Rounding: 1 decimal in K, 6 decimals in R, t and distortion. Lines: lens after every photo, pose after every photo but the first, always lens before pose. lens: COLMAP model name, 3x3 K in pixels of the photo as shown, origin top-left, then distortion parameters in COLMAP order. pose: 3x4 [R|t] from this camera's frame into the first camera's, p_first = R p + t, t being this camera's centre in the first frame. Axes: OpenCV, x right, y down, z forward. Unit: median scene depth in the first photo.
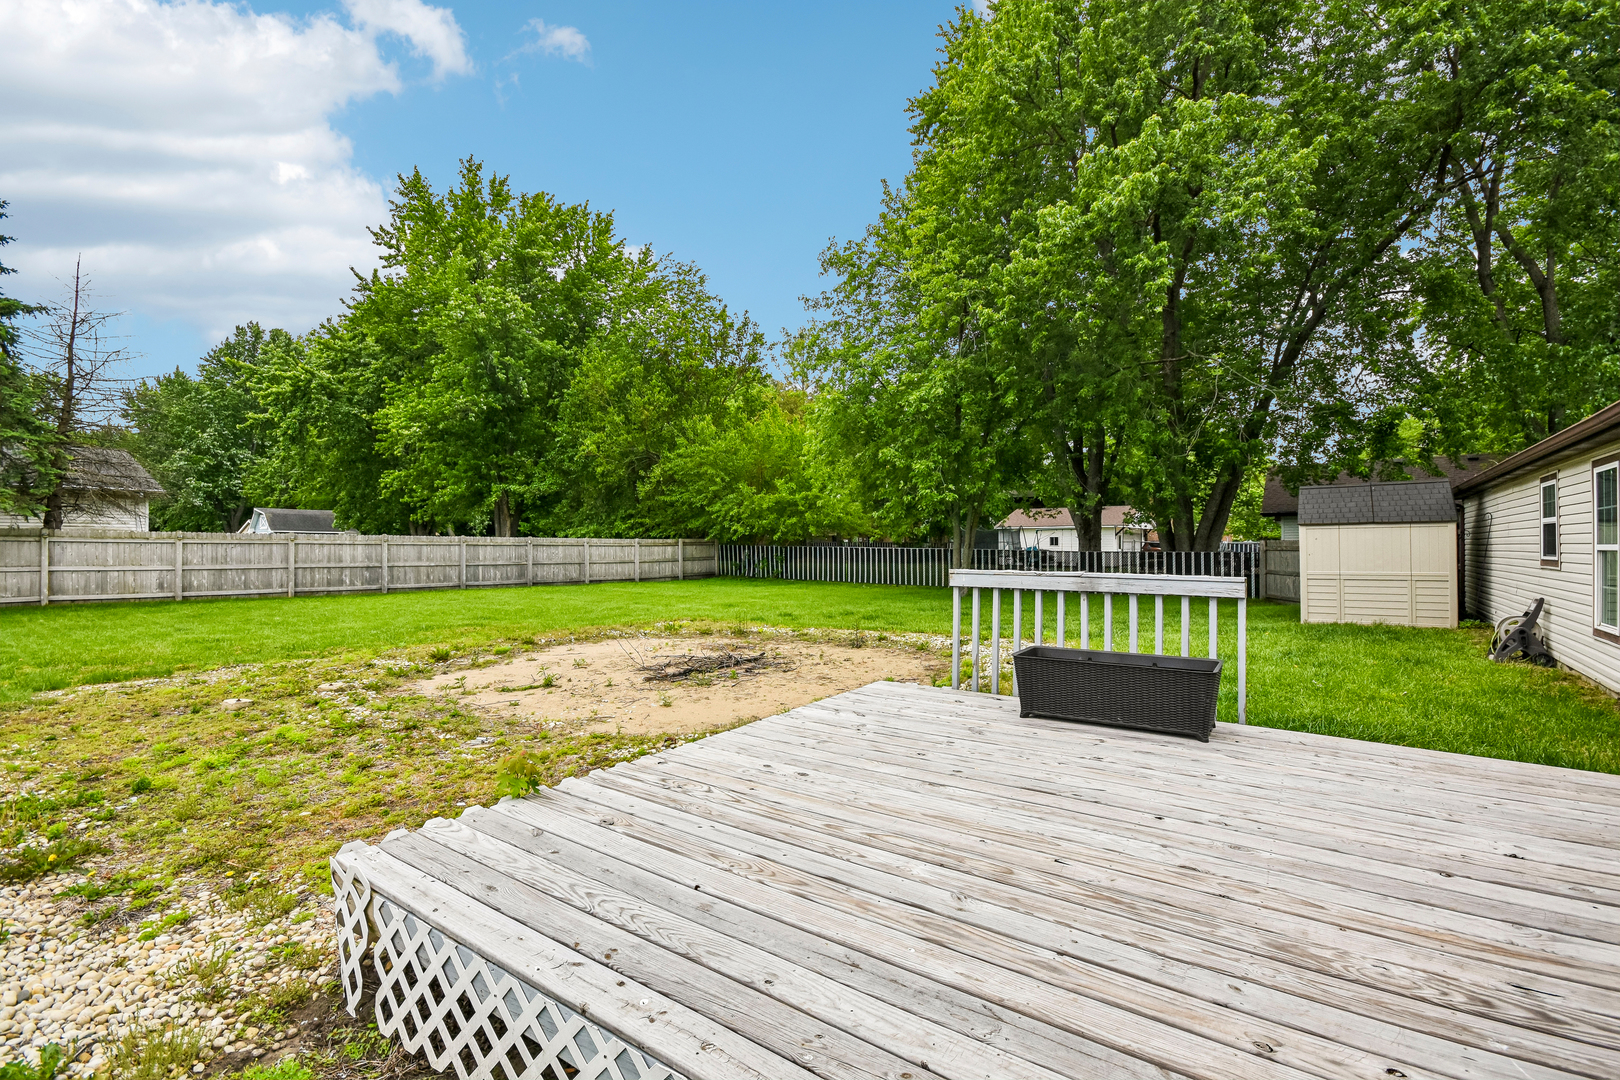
lens RADIAL K [[723.8, 0, 816.0], [0, 723.8, 539.6], [0, 0, 1]] dist [0.004222, -0.009011]
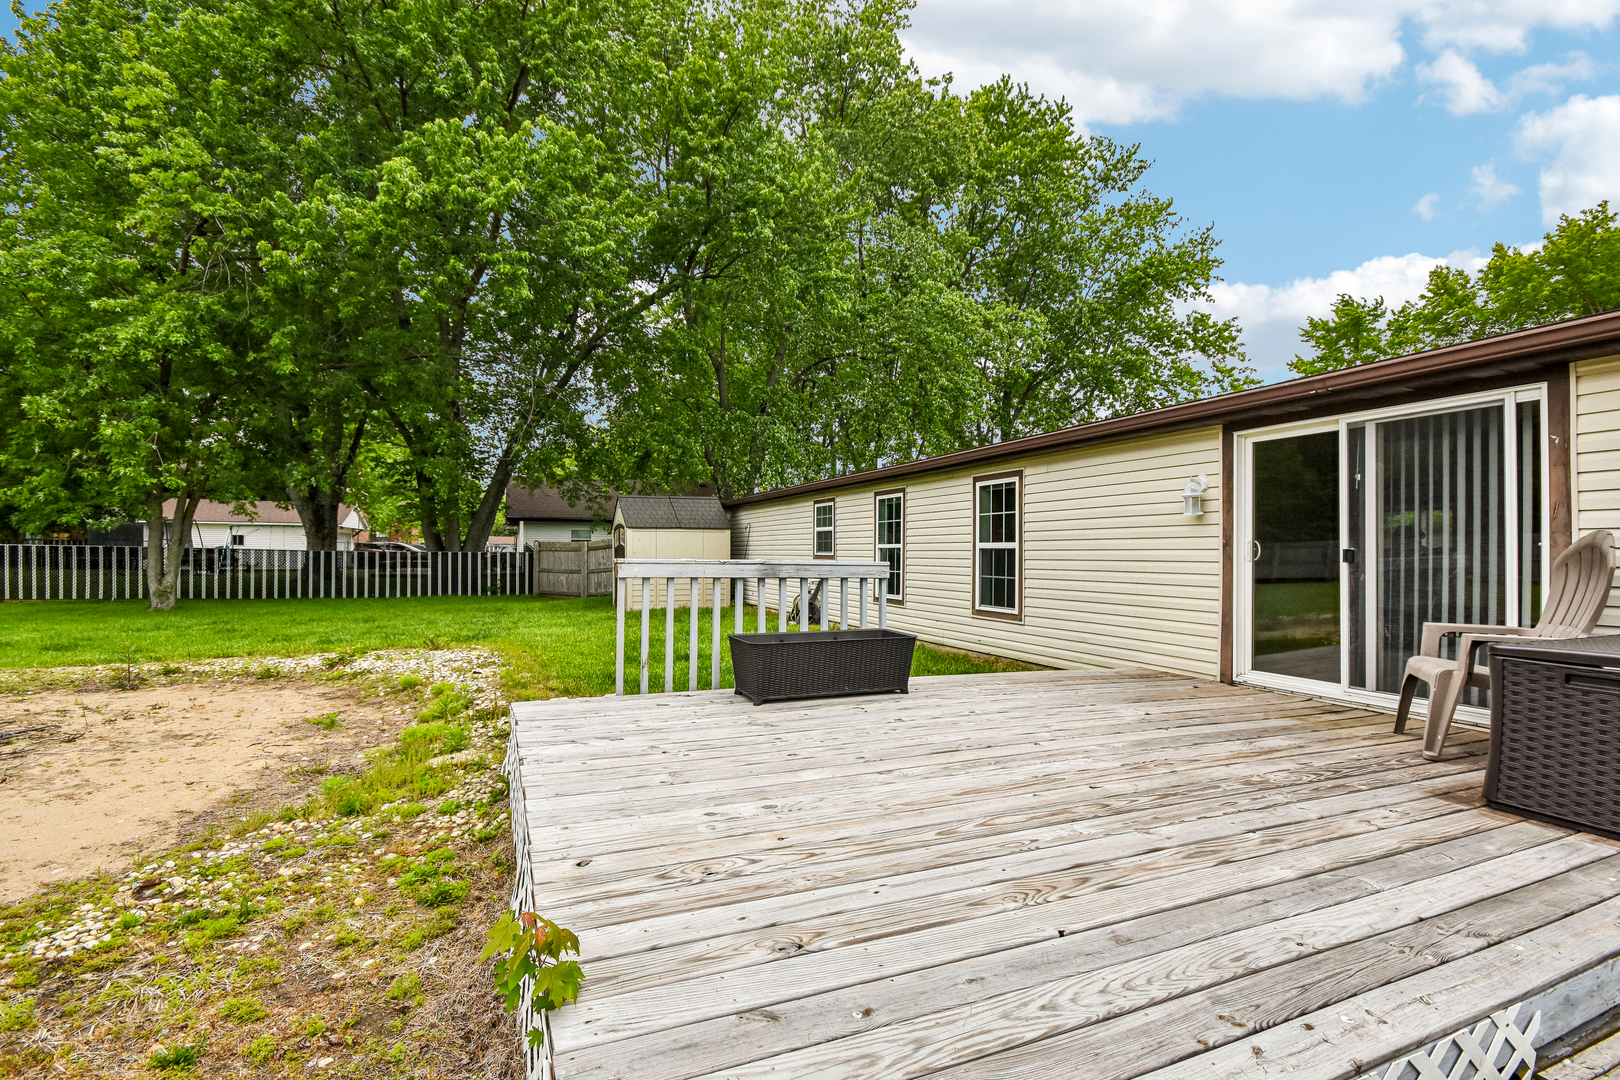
lens RADIAL K [[711.6, 0, 820.8], [0, 711.6, 549.0], [0, 0, 1]] dist [-0.004047, -0.000612]
pose [[0.537711, 0.009656, 0.843074, -0.746197], [-0.018390, 0.999831, 0.000278, 0.046556], [-0.842929, -0.015654, 0.537798, 0.620184]]
